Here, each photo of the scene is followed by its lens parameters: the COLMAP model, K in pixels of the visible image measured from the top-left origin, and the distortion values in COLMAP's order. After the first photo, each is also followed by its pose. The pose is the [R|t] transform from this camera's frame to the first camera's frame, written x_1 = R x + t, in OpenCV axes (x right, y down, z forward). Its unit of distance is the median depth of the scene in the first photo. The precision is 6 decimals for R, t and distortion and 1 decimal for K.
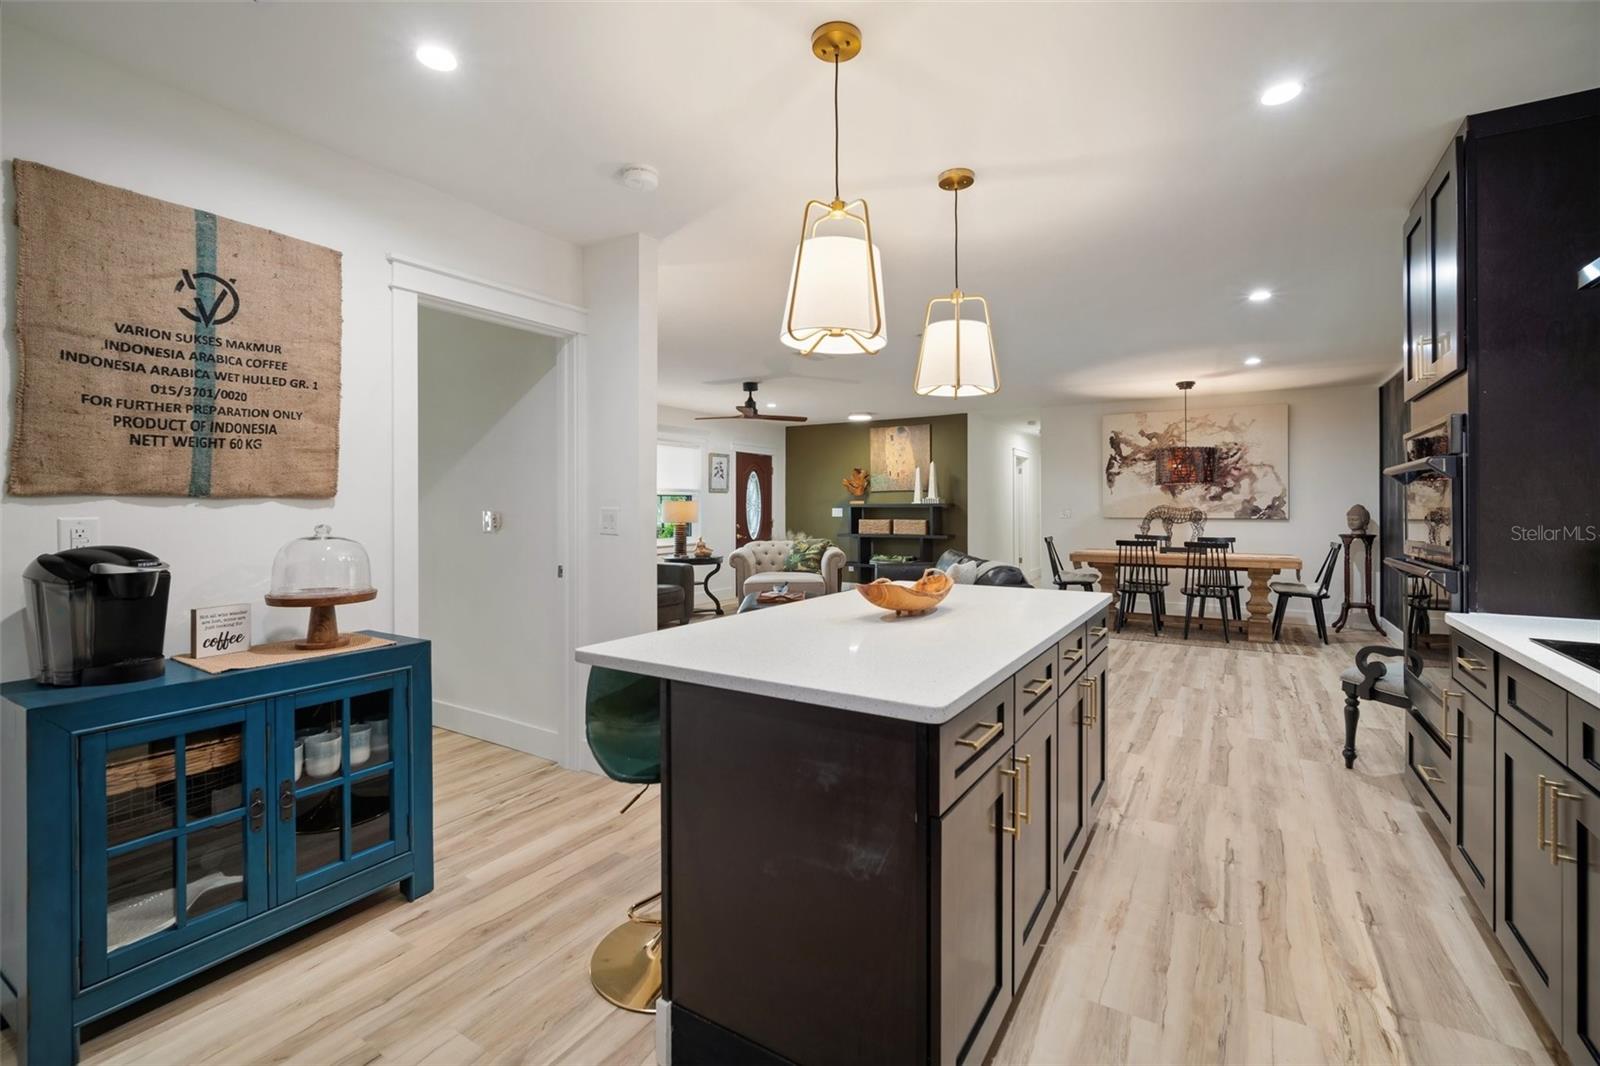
lens RADIAL K [[696.4, 0, 805.9], [0, 696.4, 516.2], [0, 0, 1]] dist [-0.002207, -0.000236]
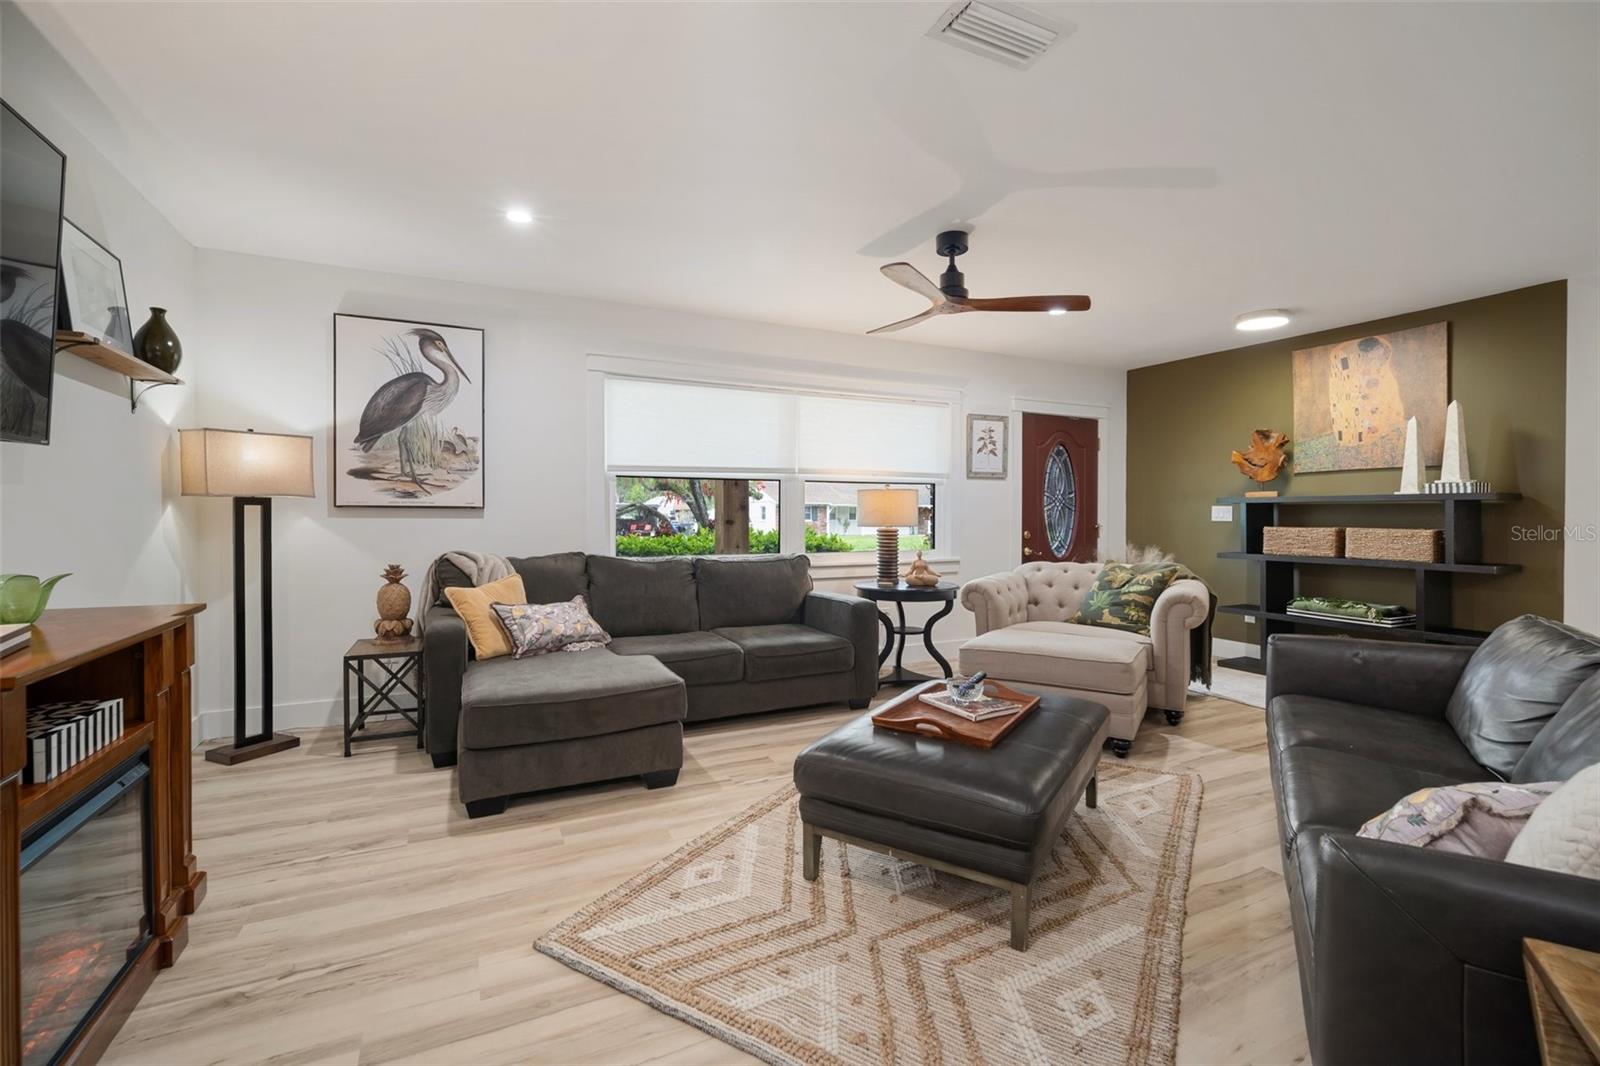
lens RADIAL K [[696.4, 0, 805.9], [0, 696.4, 516.2], [0, 0, 1]] dist [-0.002207, -0.000236]
pose [[0.845728, 0.008314, -0.533549, 0.066987], [-0.012164, 0.999919, -0.003699, 0.003048], [0.533475, 0.009619, 0.845761, 0.394116]]
